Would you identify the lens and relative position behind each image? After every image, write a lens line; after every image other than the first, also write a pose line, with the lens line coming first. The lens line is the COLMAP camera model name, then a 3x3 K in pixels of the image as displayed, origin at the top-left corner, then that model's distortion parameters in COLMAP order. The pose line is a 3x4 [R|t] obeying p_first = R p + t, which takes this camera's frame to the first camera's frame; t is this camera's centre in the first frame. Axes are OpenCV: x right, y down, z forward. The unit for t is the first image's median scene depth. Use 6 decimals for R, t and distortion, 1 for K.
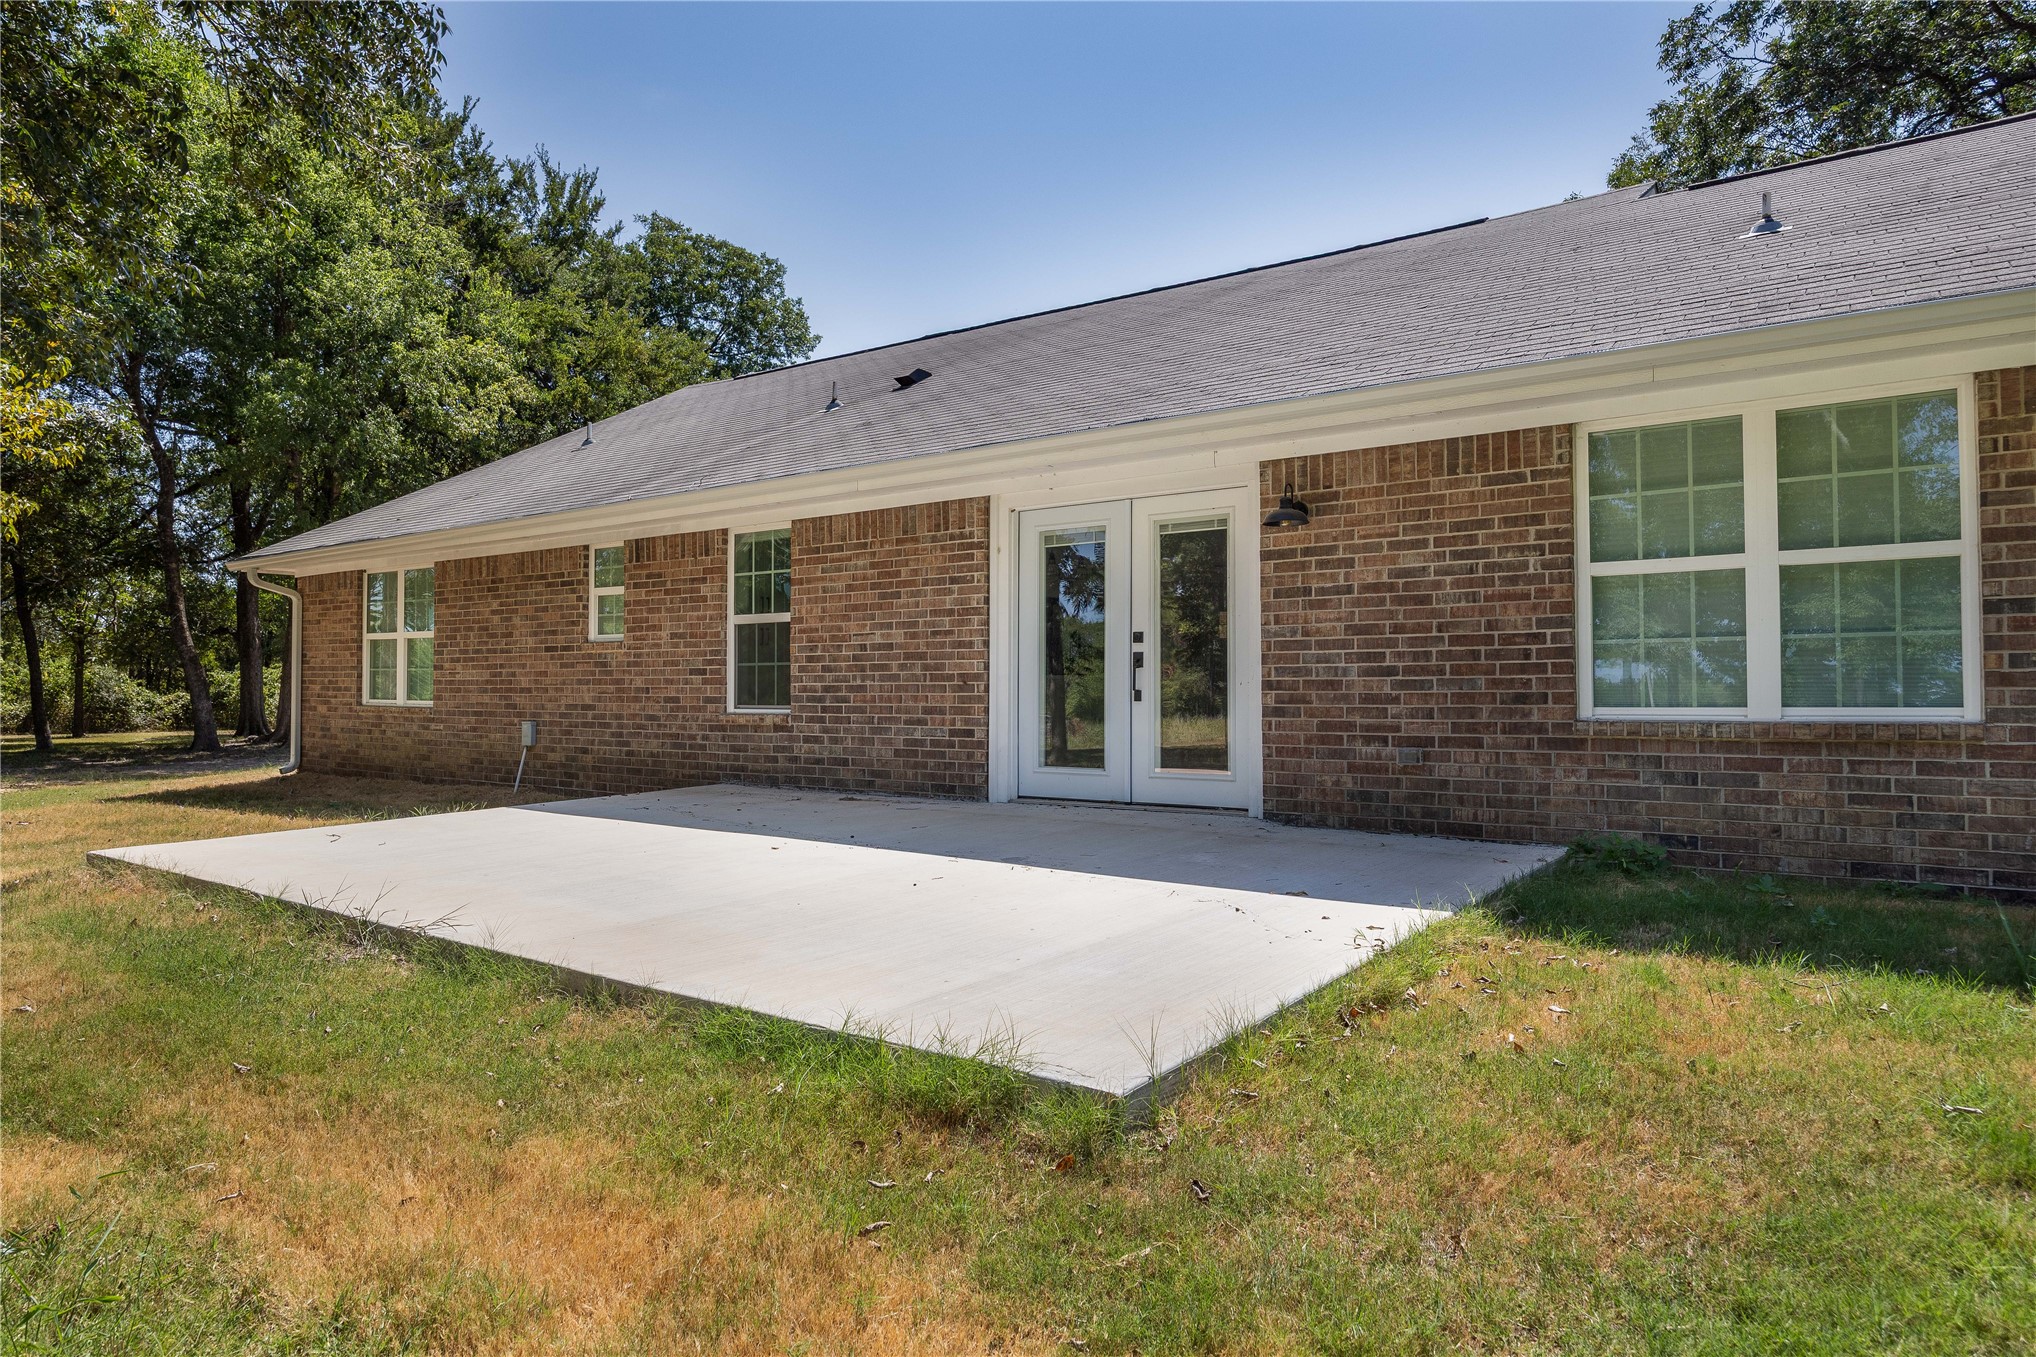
lens RADIAL K [[1251.3, 0, 1021.7], [0, 1251.3, 660.5], [0, 0, 1]] dist [-0.010864, 0.000910]
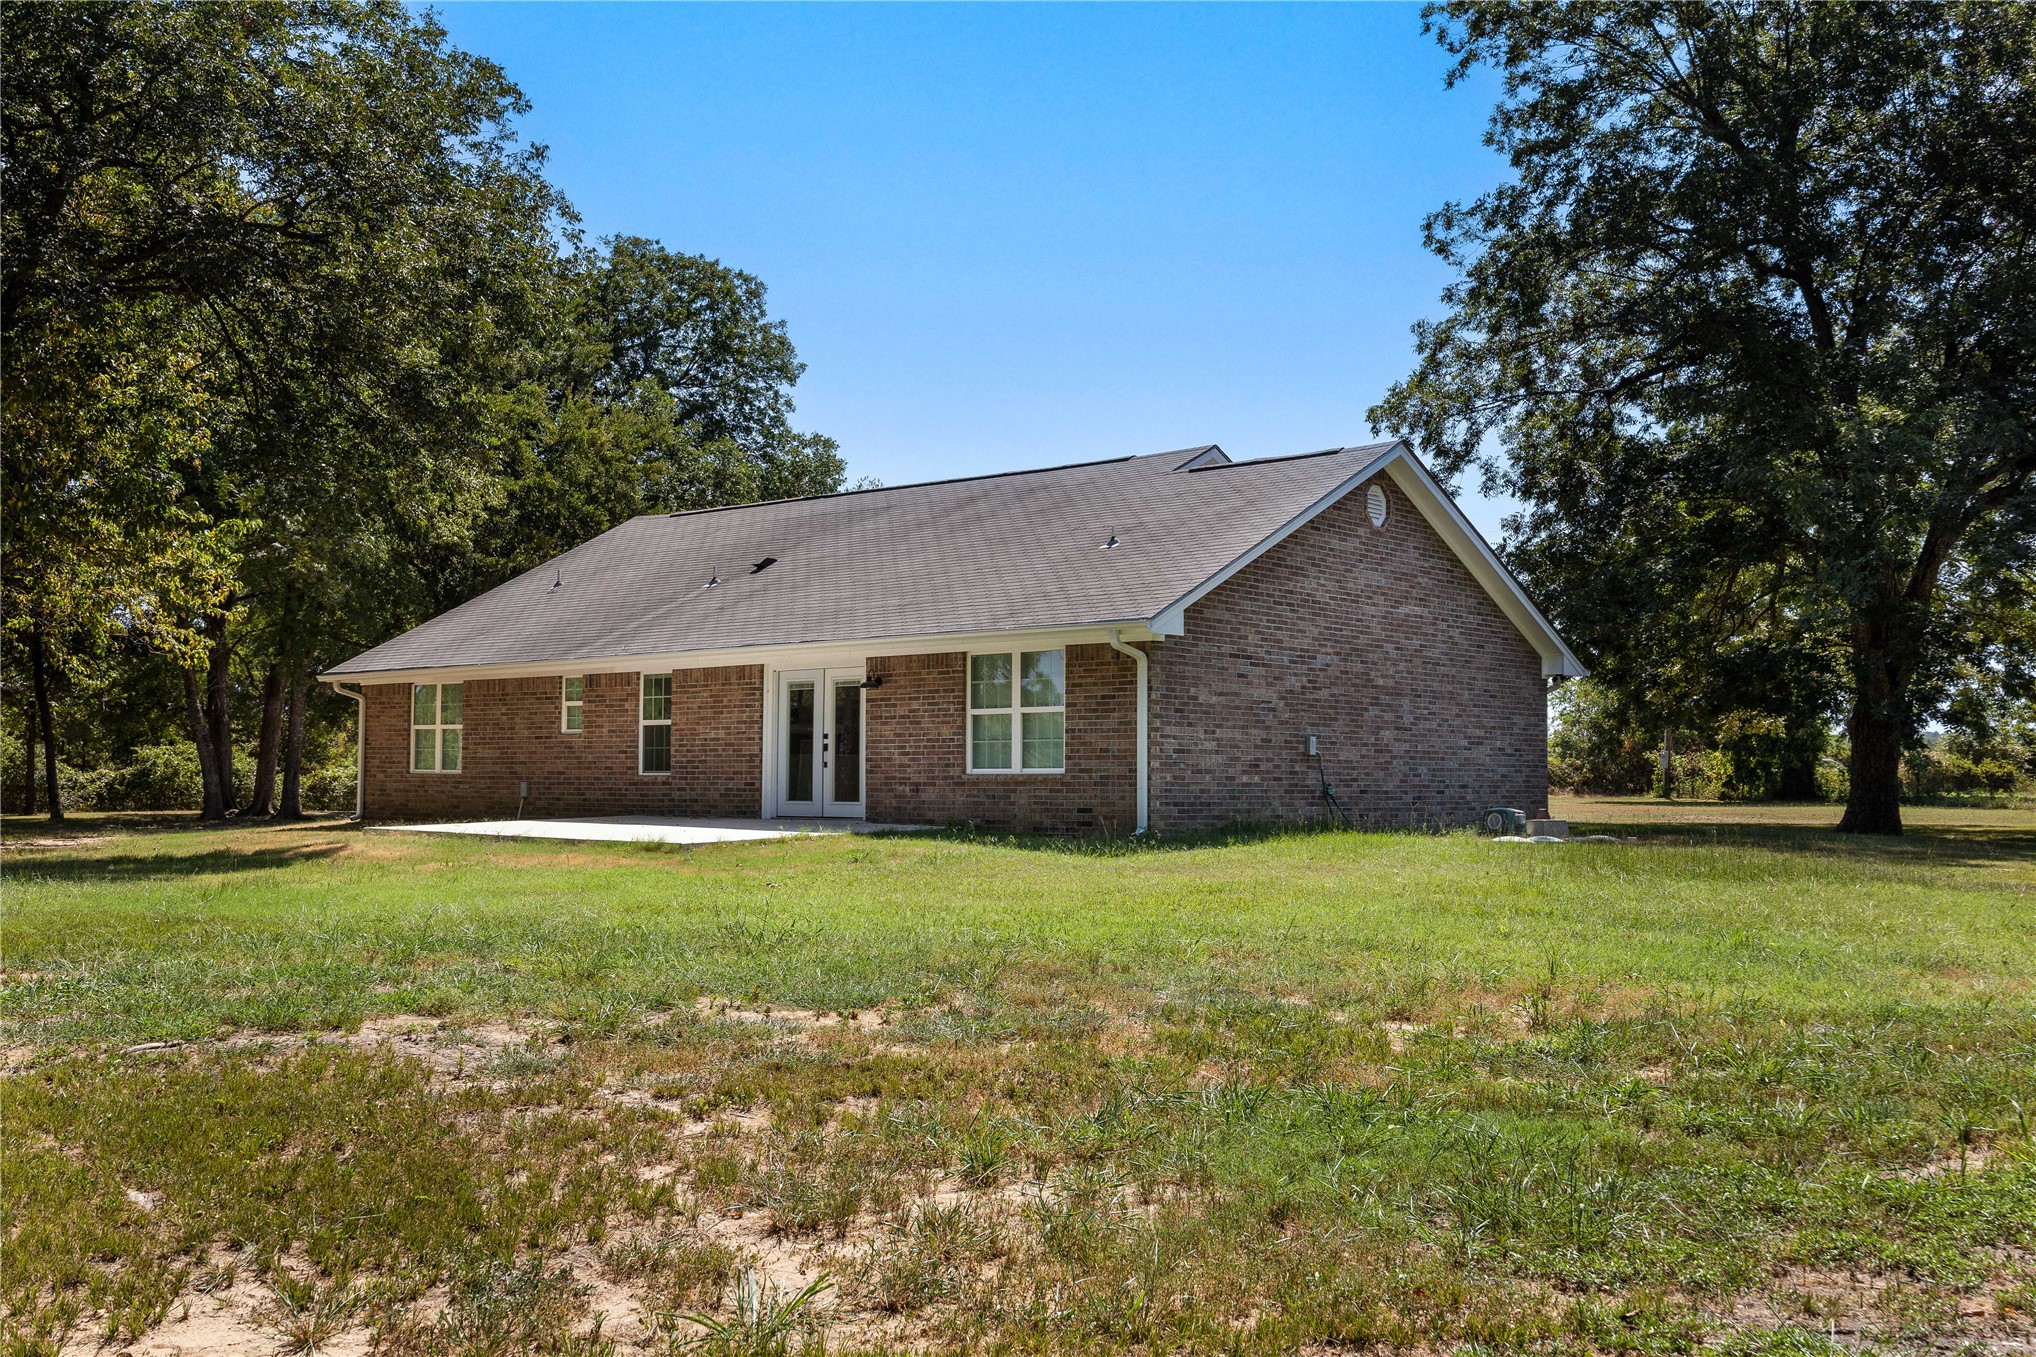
lens RADIAL K [[2043.1, 0, 1017.3], [0, 2043.1, 683.6], [0, 0, 1]] dist [0.011282, 0.000000]
pose [[0.995064, -0.000578, -0.099229, 0.598515], [-0.001565, 0.999767, -0.021516, -0.027363], [0.099218, 0.021565, 0.994832, -1.870645]]
